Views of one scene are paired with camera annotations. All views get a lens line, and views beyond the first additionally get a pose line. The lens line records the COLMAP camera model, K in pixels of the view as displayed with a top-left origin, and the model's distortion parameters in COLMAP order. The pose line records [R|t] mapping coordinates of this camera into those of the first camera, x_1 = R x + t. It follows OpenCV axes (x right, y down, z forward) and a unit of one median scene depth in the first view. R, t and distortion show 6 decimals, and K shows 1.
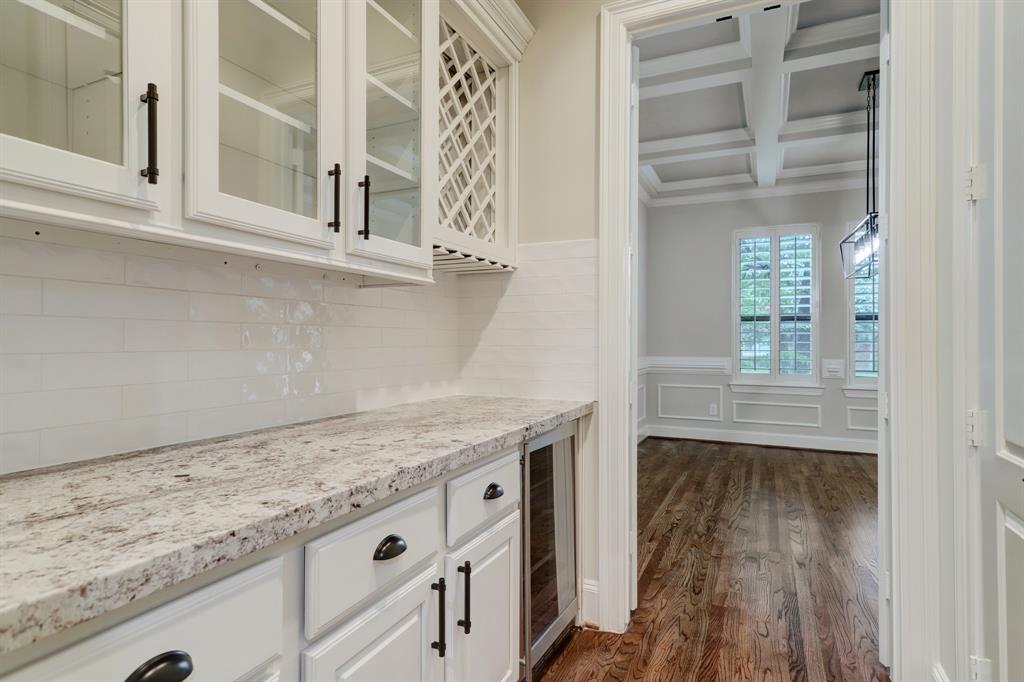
lens RADIAL K [[536.6, 0, 510.9], [0, 536.6, 337.4], [0, 0, 1]] dist [-0.001486, 0.000793]
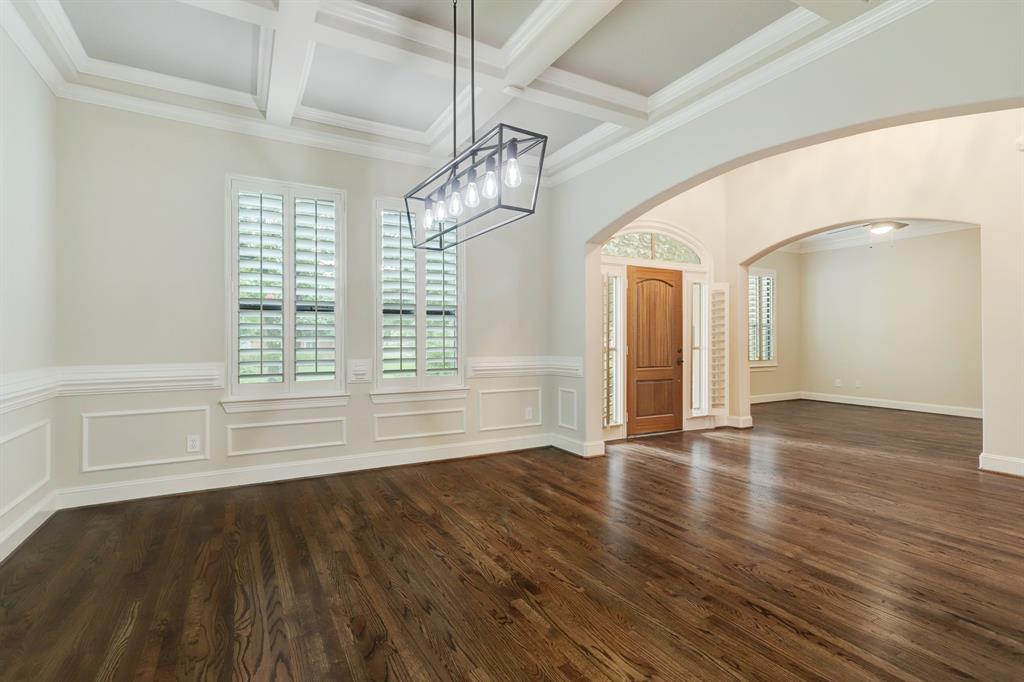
lens RADIAL K [[478.8, 0, 511.6], [0, 478.8, 335.1], [0, 0, 1]] dist [0.015292, 0.000192]
pose [[0.575672, 0.004680, 0.817667, 0.127409], [0.000849, 0.999980, -0.006321, 0.007661], [-0.817680, 0.004334, 0.575657, 0.369106]]
